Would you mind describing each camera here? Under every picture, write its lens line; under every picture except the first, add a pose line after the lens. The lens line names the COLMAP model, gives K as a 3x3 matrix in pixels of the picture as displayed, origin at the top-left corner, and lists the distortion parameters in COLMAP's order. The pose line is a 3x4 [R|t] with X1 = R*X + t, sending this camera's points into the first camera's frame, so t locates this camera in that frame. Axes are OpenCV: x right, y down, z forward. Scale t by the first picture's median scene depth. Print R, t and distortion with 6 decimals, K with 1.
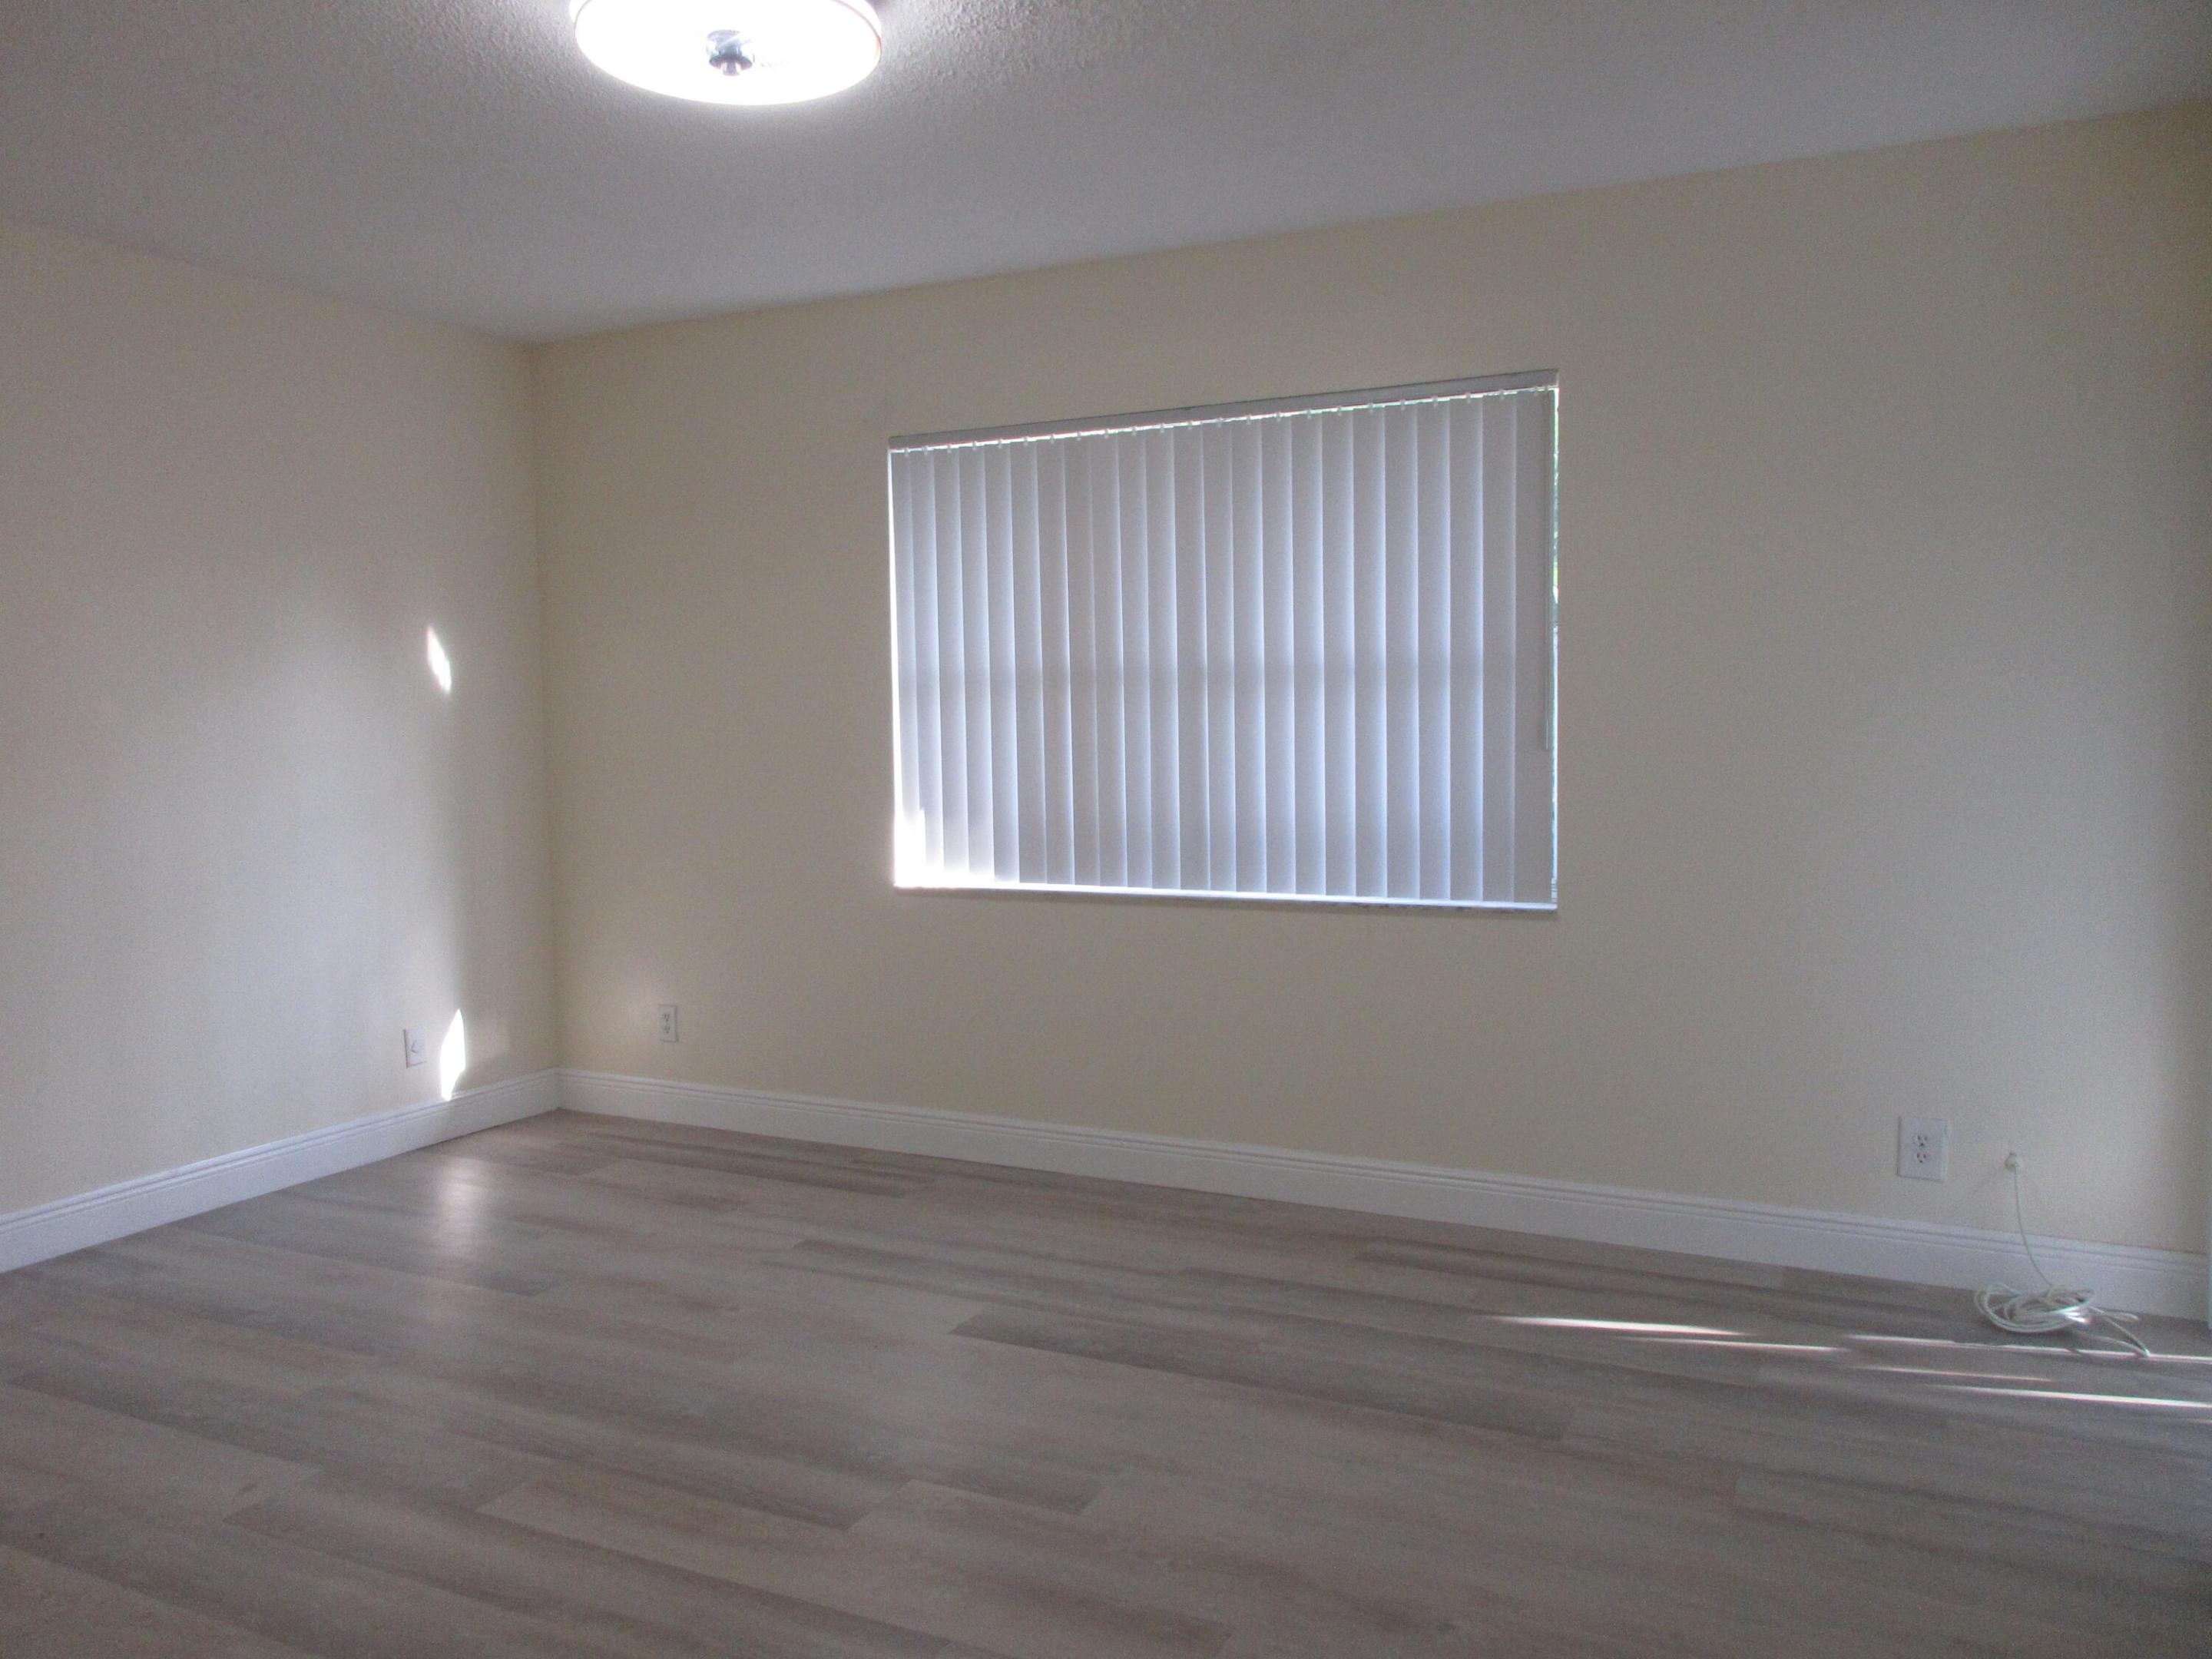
lens RADIAL K [[1618.4, 0, 1106.0], [0, 1618.4, 829.5], [0, 0, 1]] dist [0.009963, 0.000717]
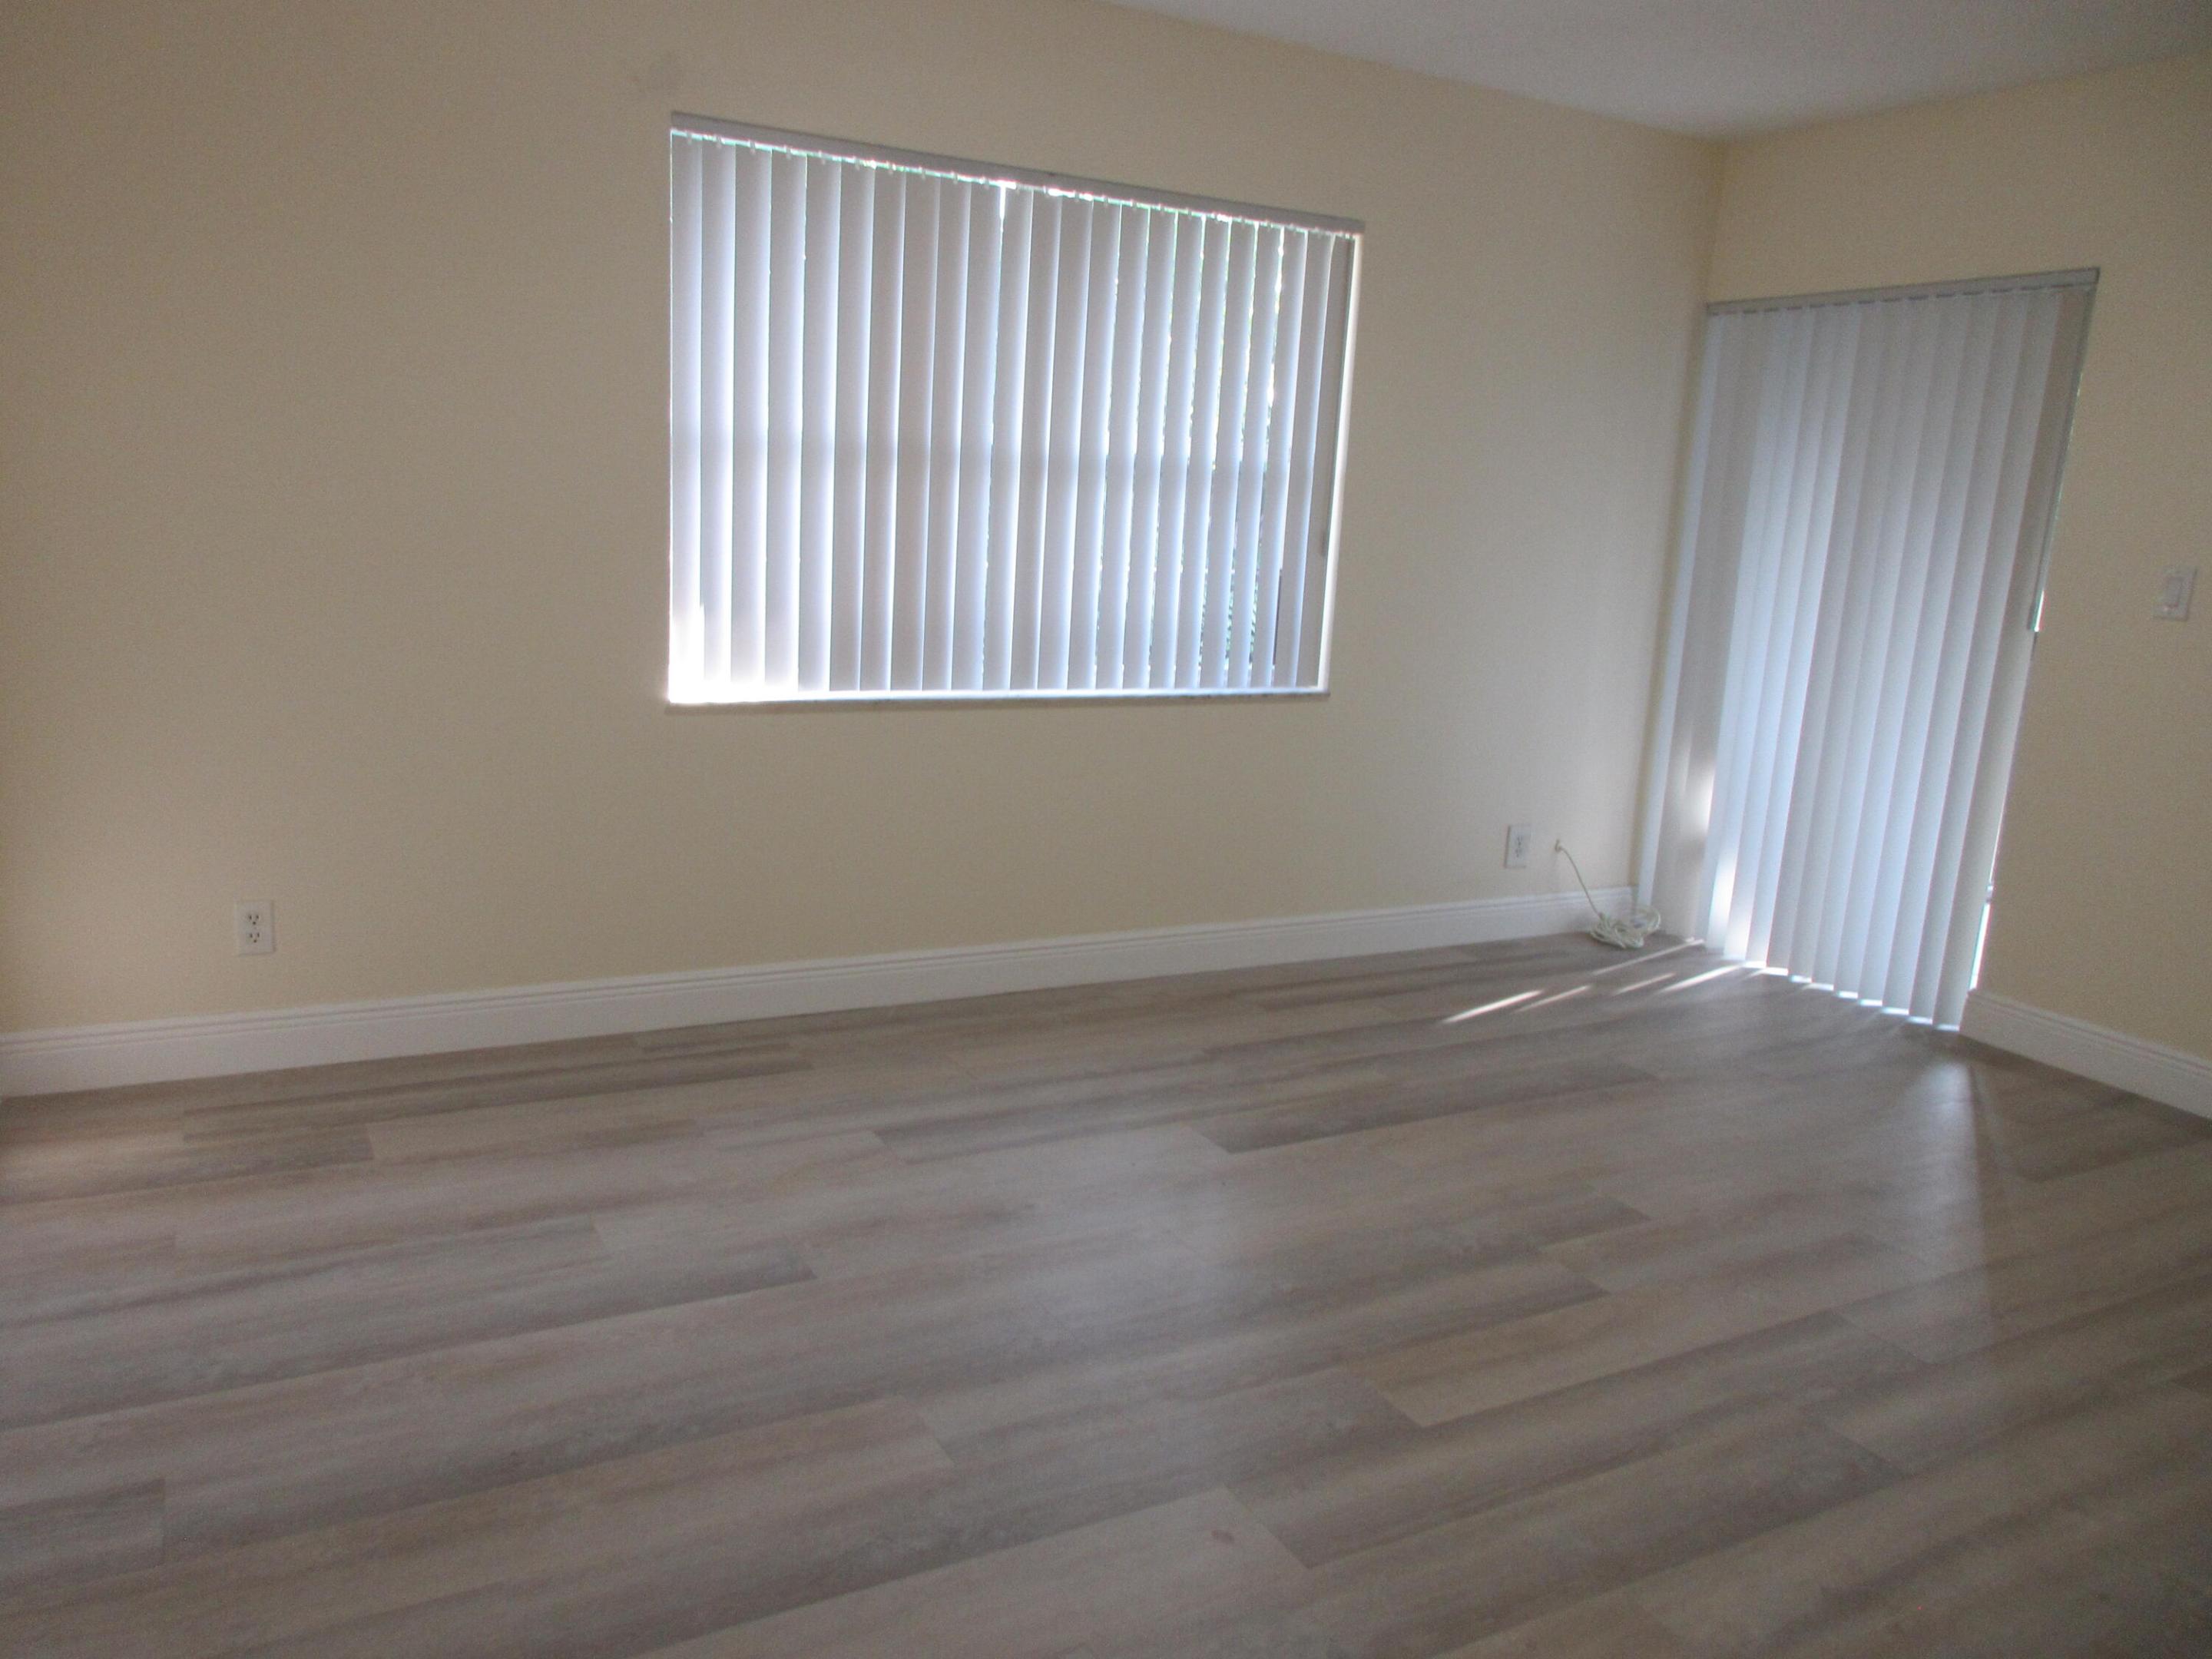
lens RADIAL K [[1627.8, 0, 1097.1], [0, 1627.8, 821.8], [0, 0, 1]] dist [-0.005579, -0.004097]
pose [[0.582032, -0.116868, 0.804724, -0.768042], [-0.003487, 0.989251, 0.146189, -0.028986], [-0.813158, -0.087893, 0.575368, 0.427347]]
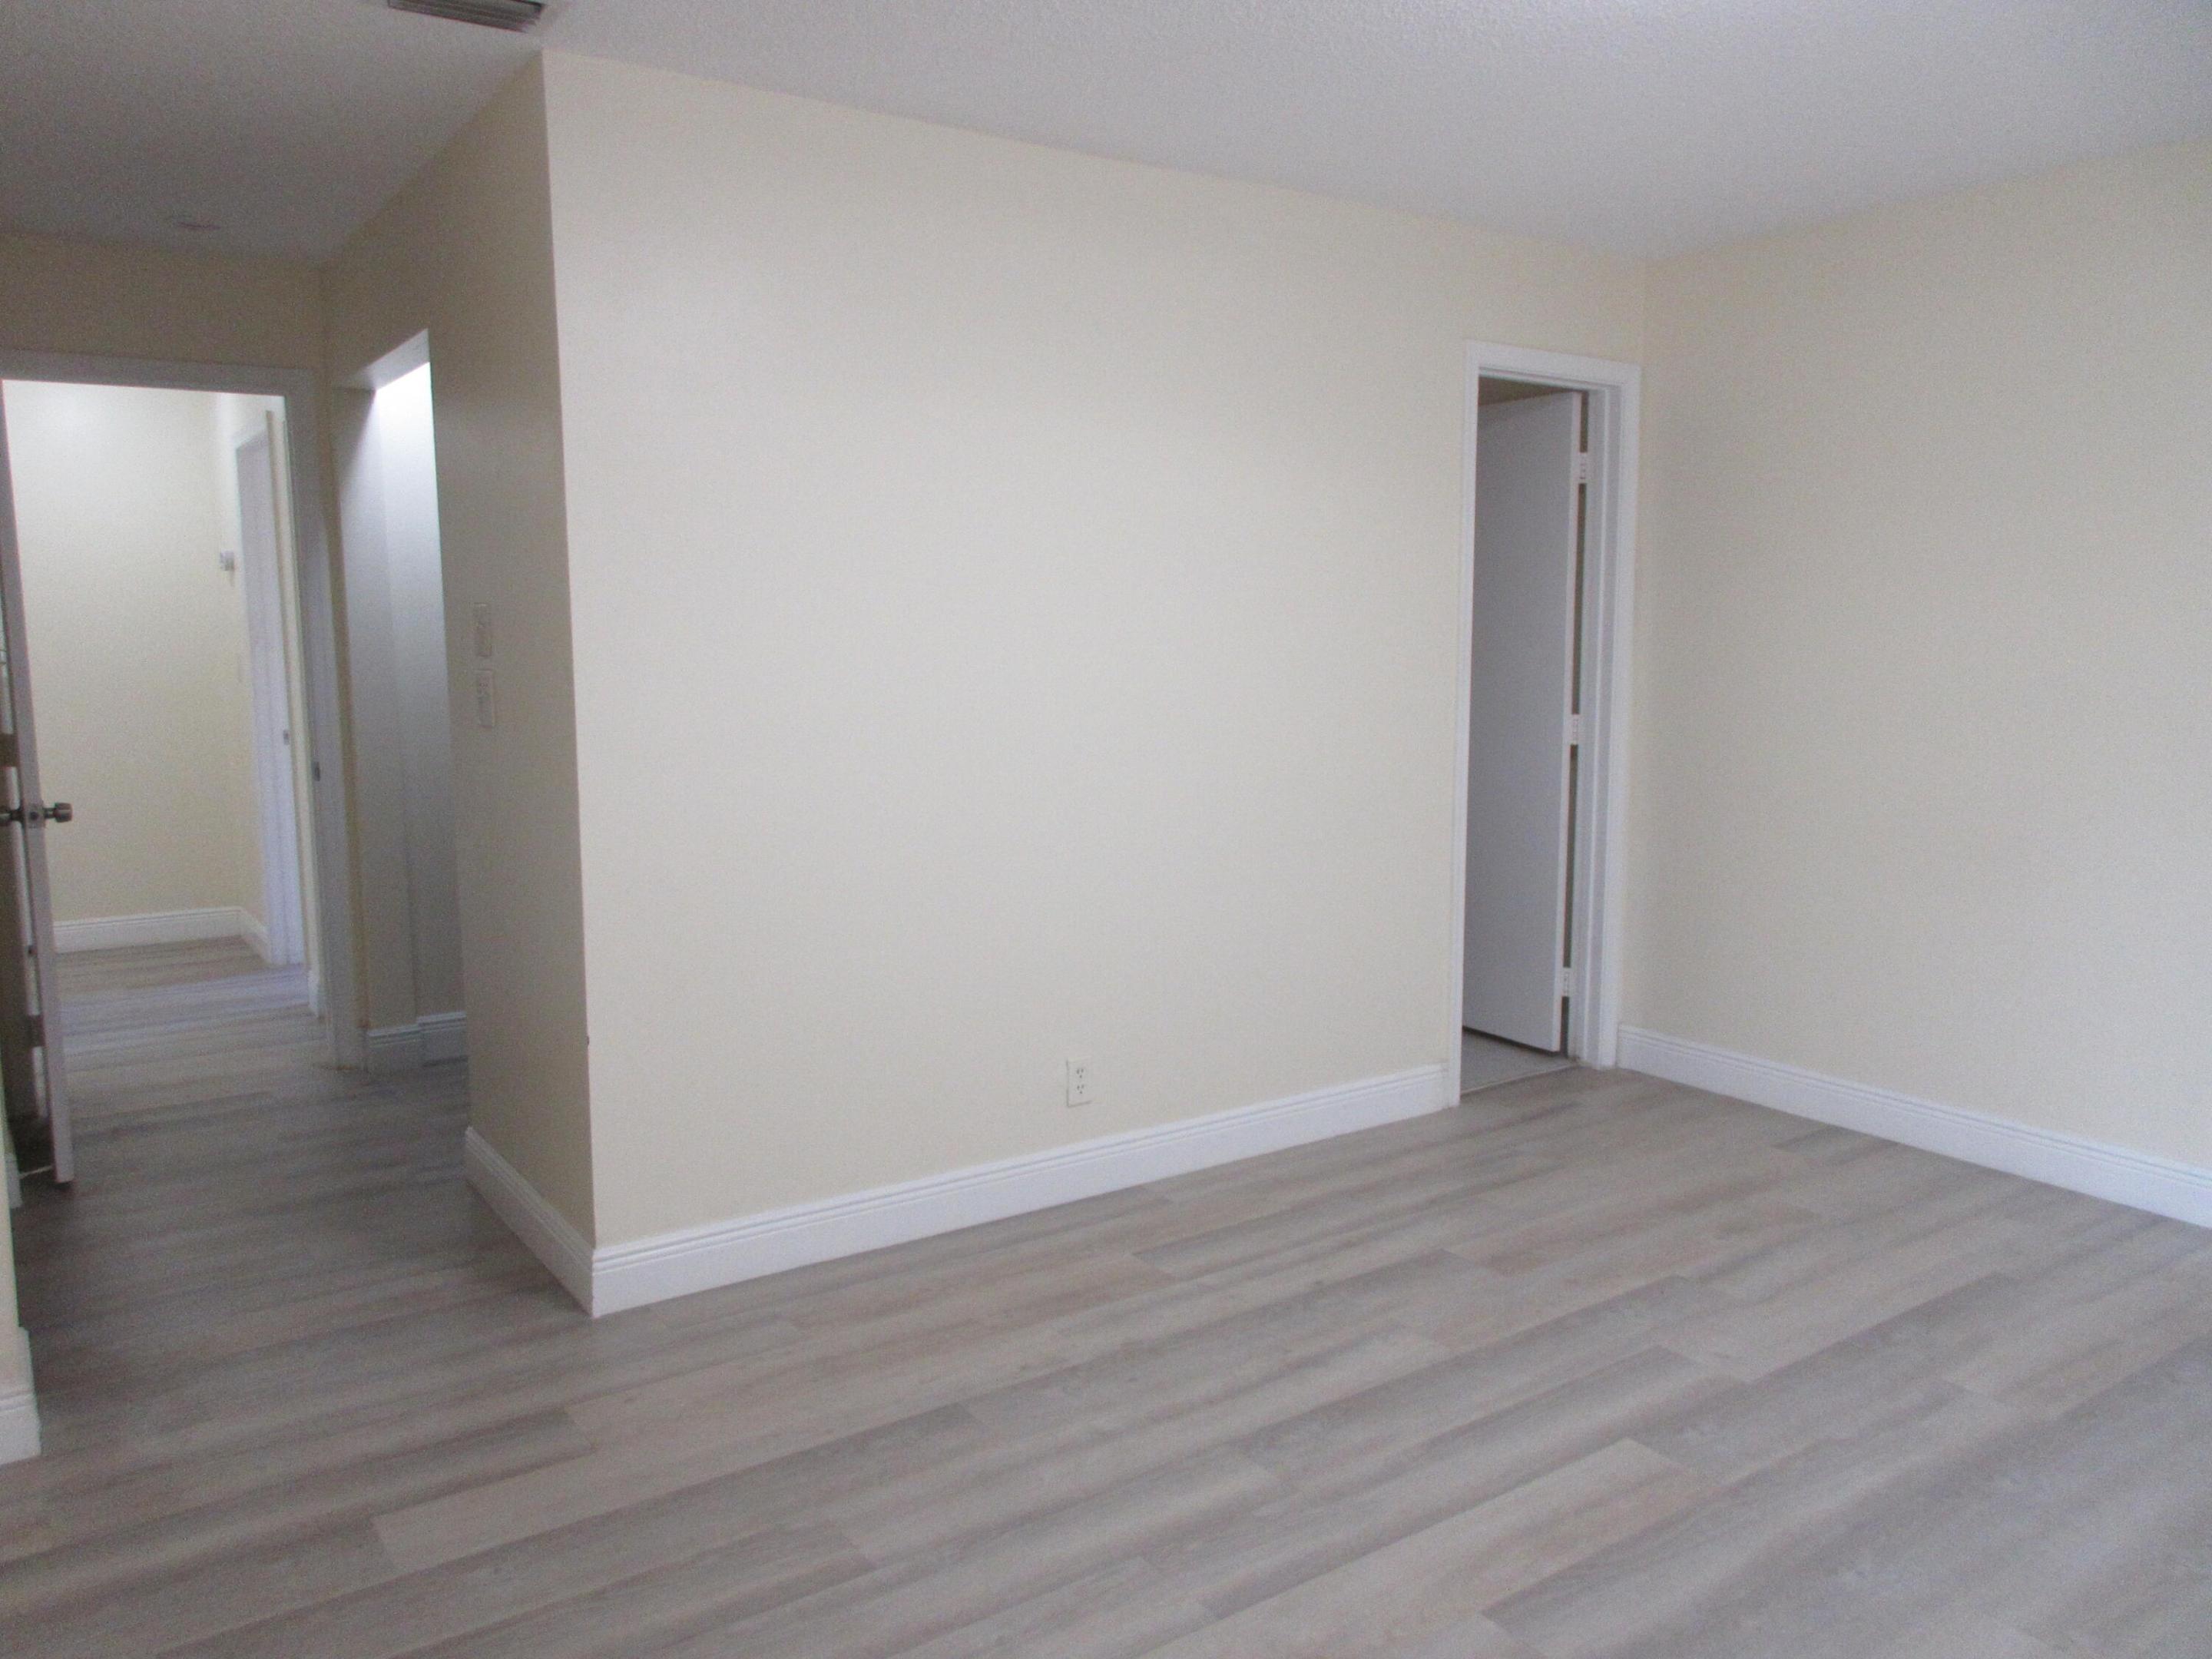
lens RADIAL K [[1618.4, 0, 1106.0], [0, 1618.4, 829.5], [0, 0, 1]] dist [0.009963, 0.000717]
pose [[-0.493119, 0.117650, -0.861970, 0.420527], [-0.055778, 0.984499, 0.166284, -0.084183], [0.868172, 0.130077, -0.478913, 0.754680]]
